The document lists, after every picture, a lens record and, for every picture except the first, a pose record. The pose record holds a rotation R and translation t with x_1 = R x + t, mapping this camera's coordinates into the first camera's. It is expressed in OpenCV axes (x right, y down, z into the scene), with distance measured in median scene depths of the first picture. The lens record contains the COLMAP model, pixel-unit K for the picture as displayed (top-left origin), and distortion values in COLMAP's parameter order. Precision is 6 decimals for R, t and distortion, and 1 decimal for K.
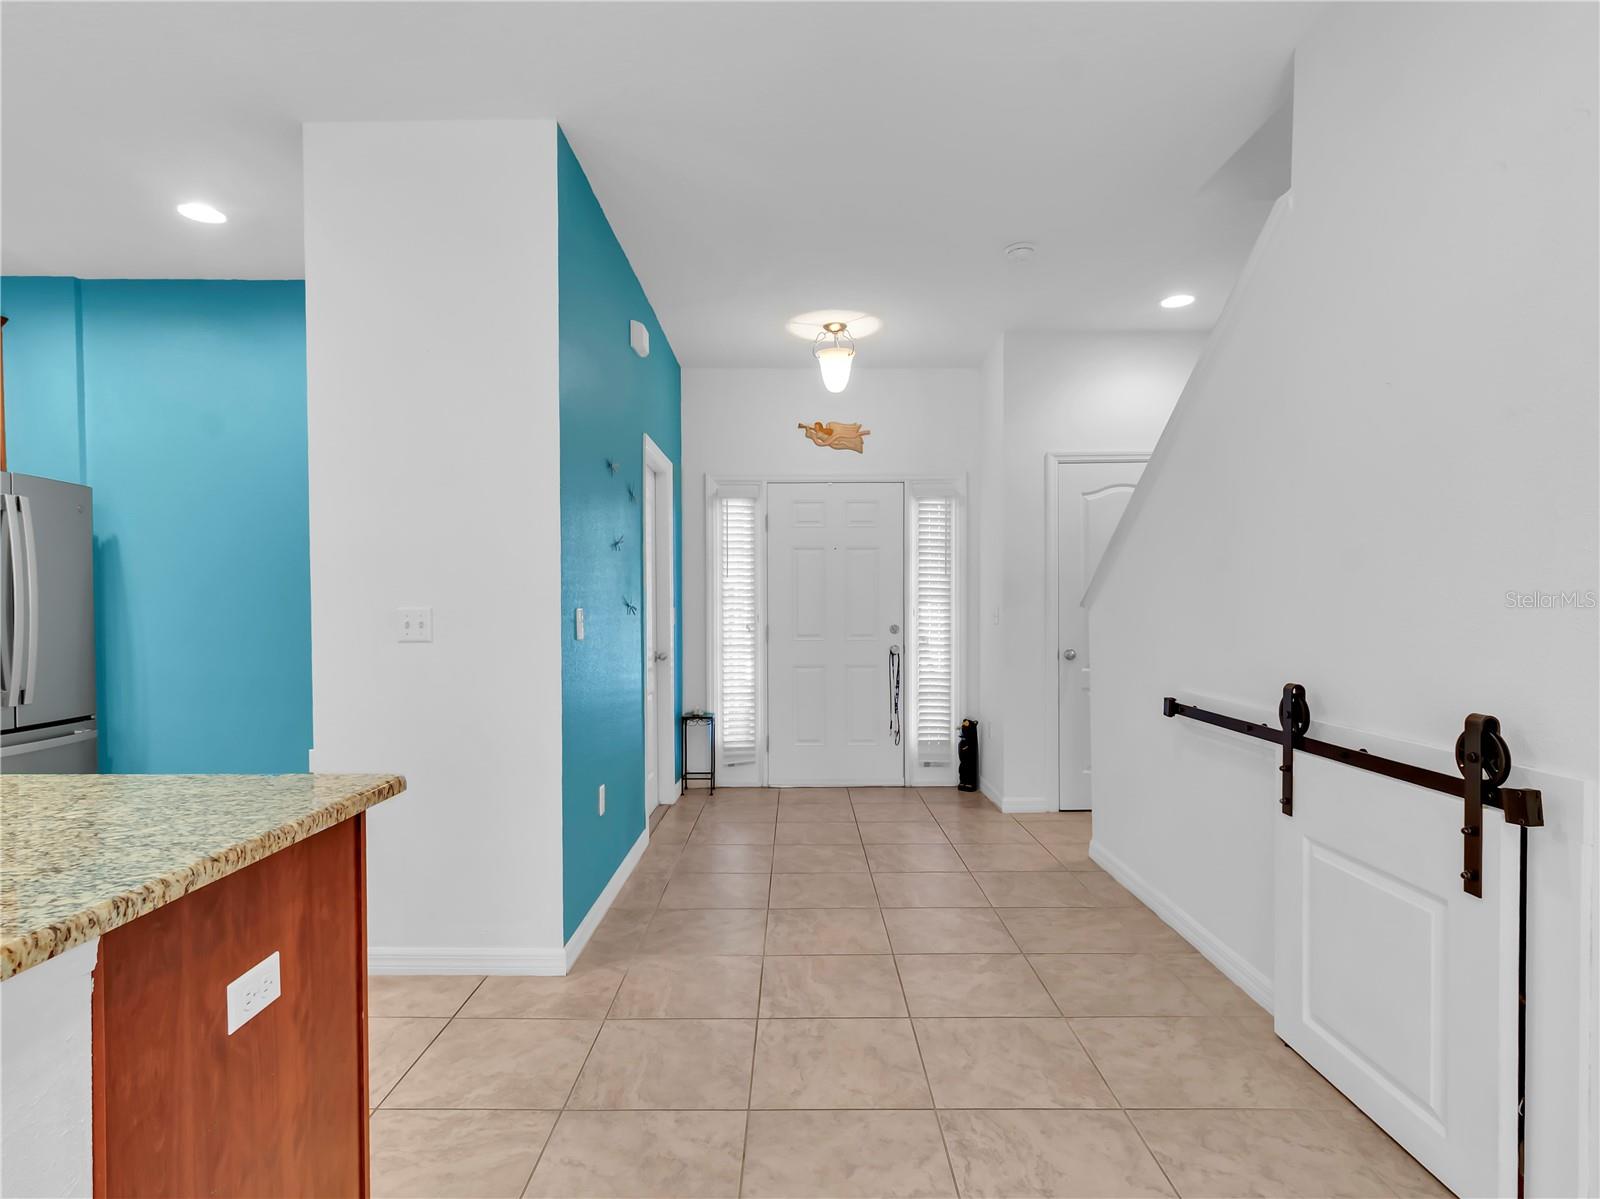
lens RADIAL K [[845.7, 0, 794.0], [0, 845.7, 622.6], [0, 0, 1]] dist [0.003007, 0.000330]
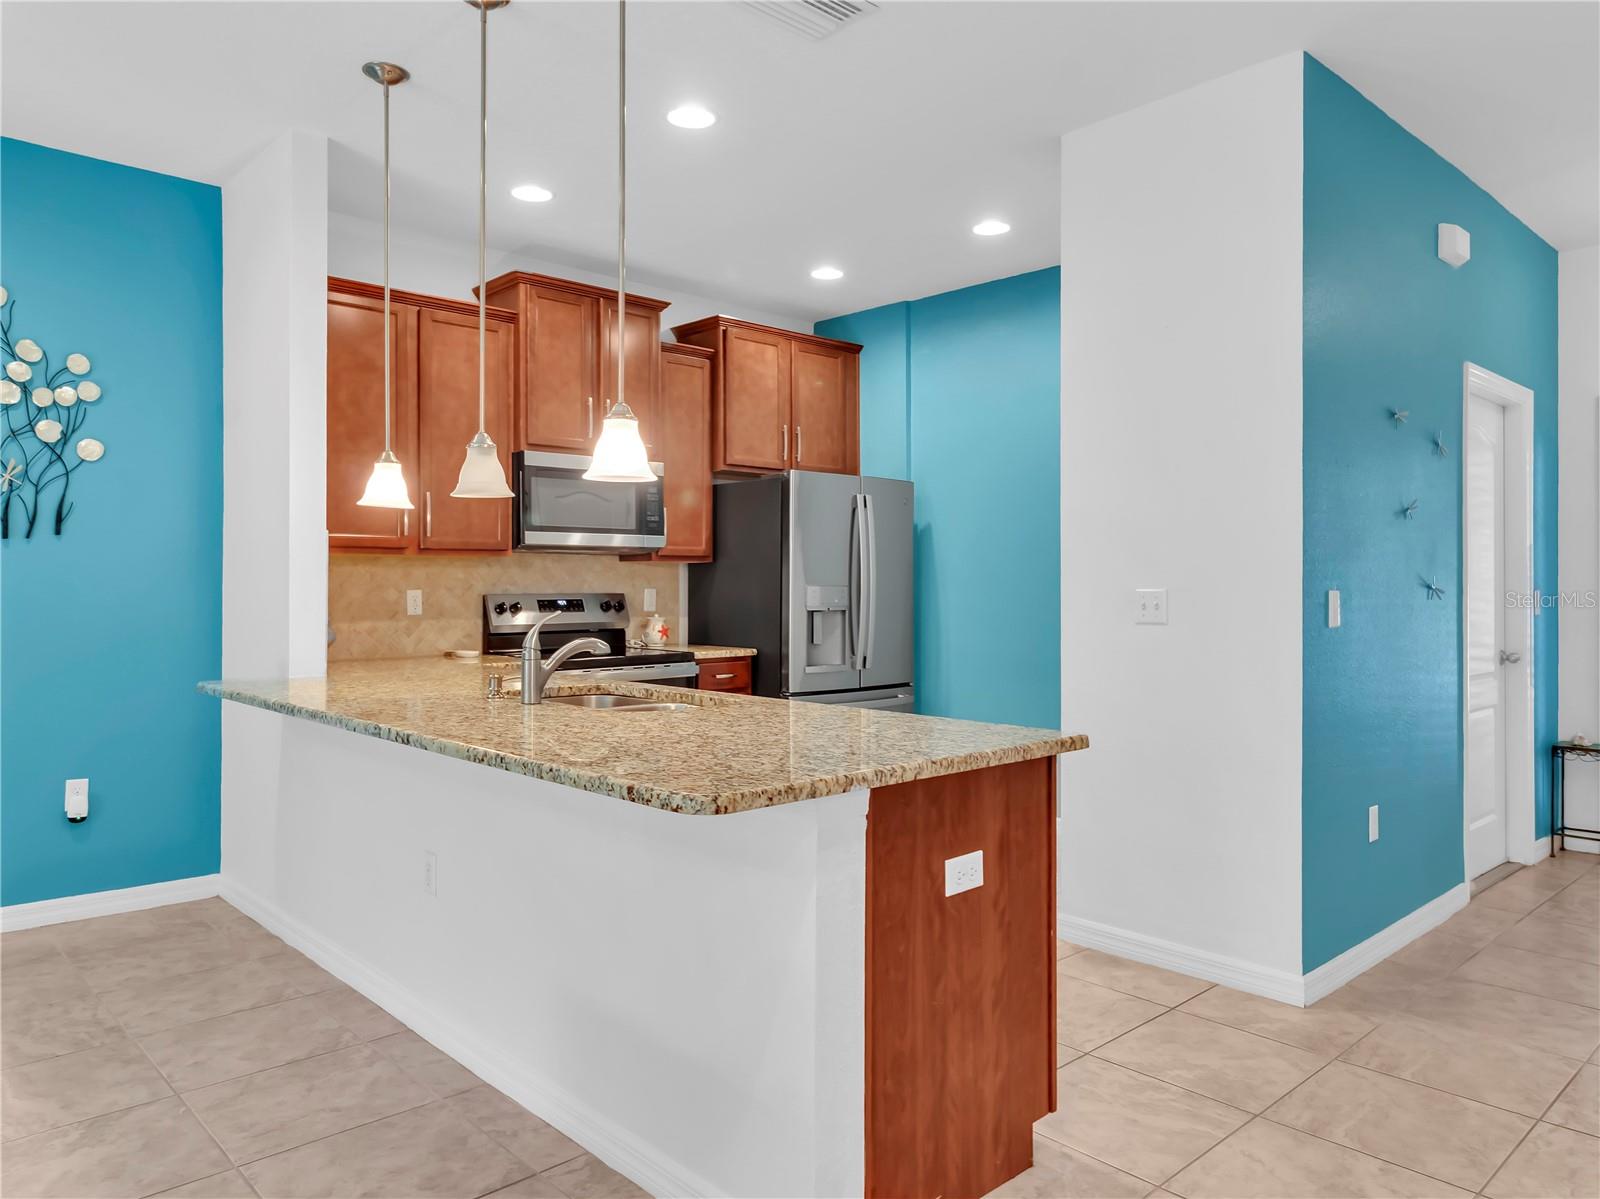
lens RADIAL K [[1102.2, 0, 801.9], [0, 1102.2, 588.2], [0, 0, 1]] dist [0.001783, 0.001092]
pose [[0.689545, 0.004107, -0.724232, 0.219071], [-0.017164, 0.999796, -0.010673, 0.002037], [0.724040, 0.019790, 0.689474, -0.196190]]
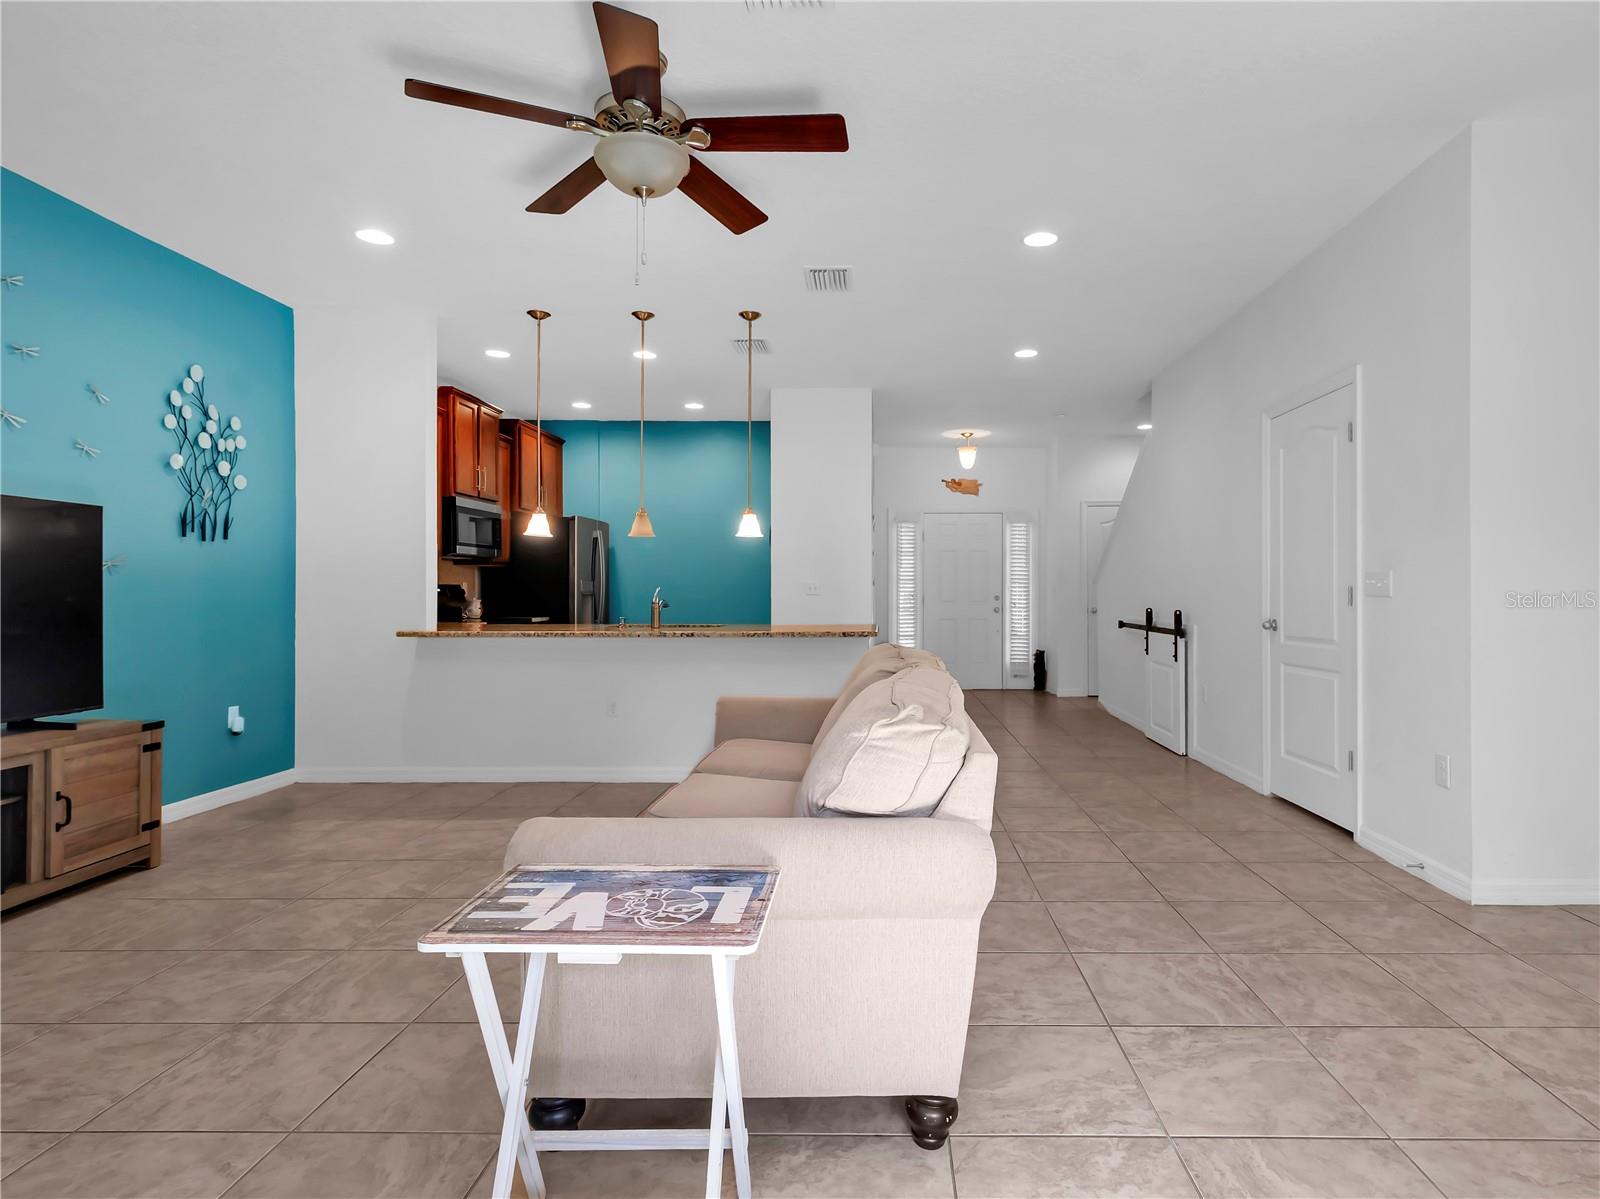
lens RADIAL K [[860.5, 0, 877.6], [0, 860.5, 600.1], [0, 0, 1]] dist [0.000689, -0.000017]
pose [[0.999989, 0.002230, 0.004156, -0.290992], [-0.002185, 0.999938, -0.010897, 0.070078], [-0.004180, 0.010888, 0.999932, -1.665935]]
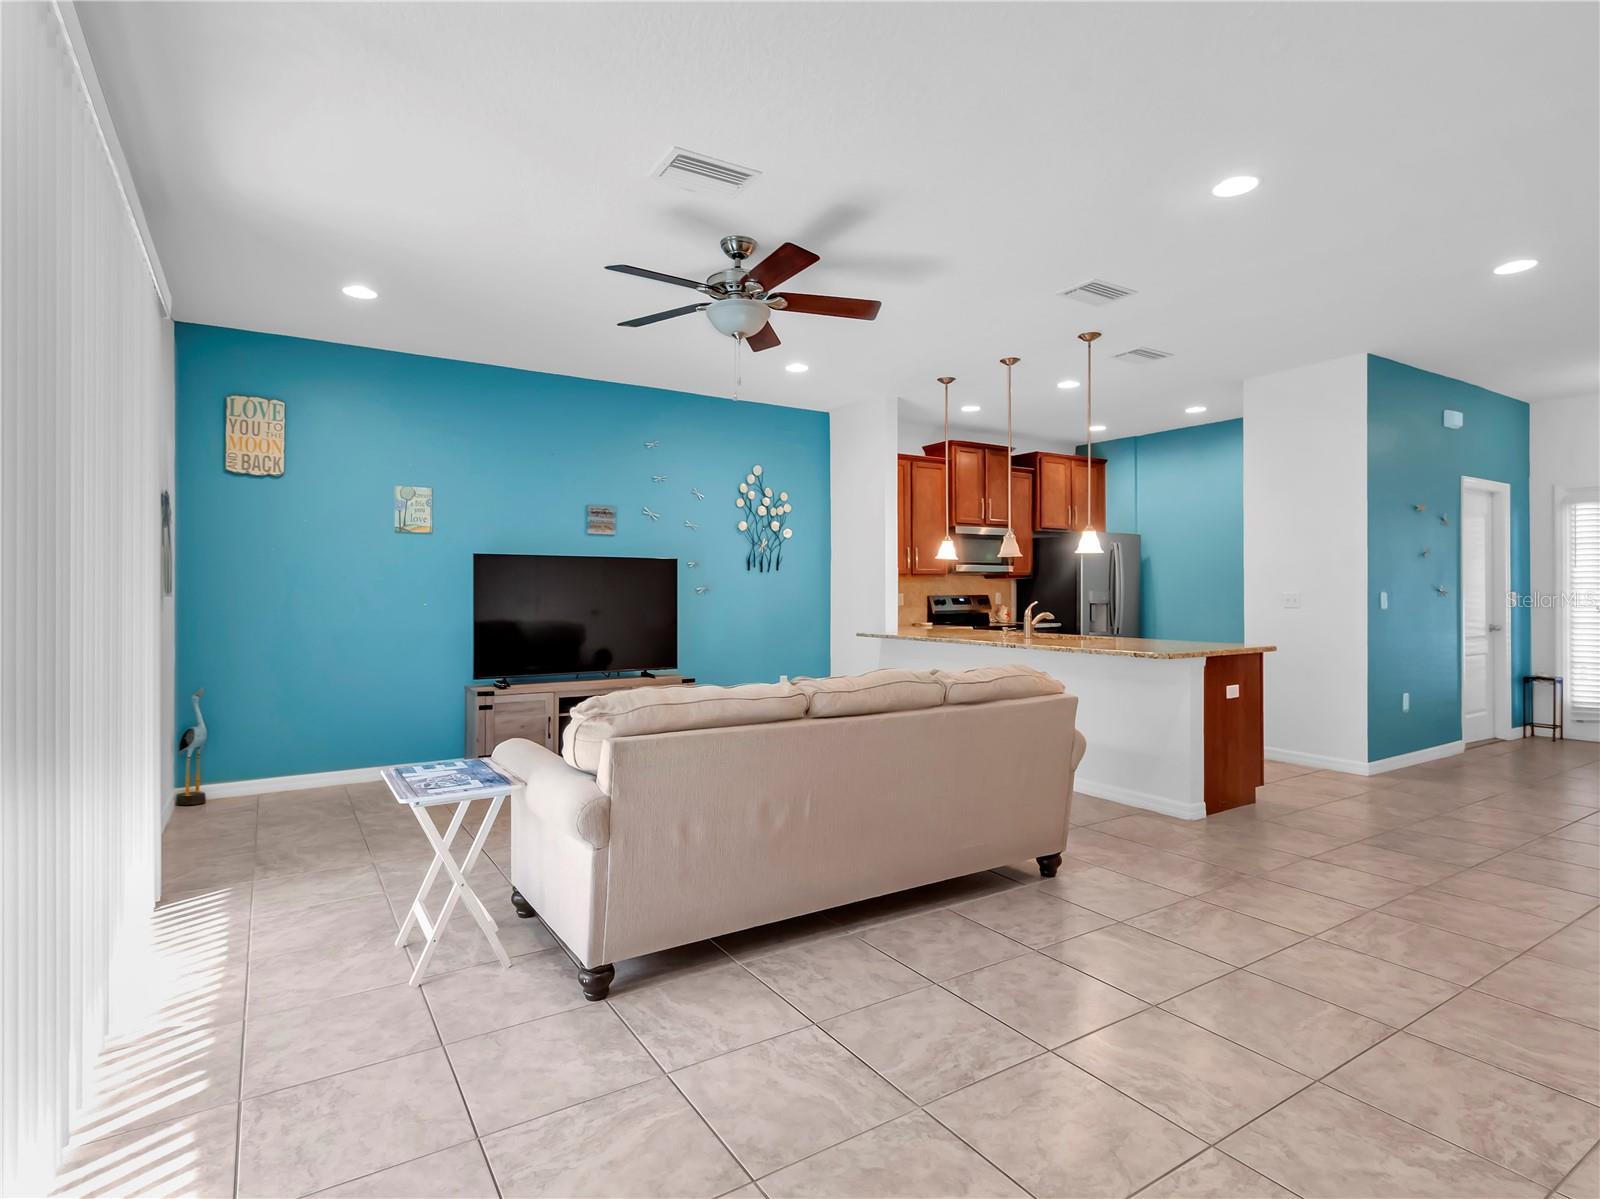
lens RADIAL K [[835.6, 0, 797.8], [0, 835.6, 594.4], [0, 0, 1]] dist [0.000321, 0.000139]
pose [[0.542484, 0.004232, -0.840055, 0.714751], [-0.015187, 0.999873, -0.004770, 0.019093], [0.839929, 0.015346, 0.542480, -1.317370]]
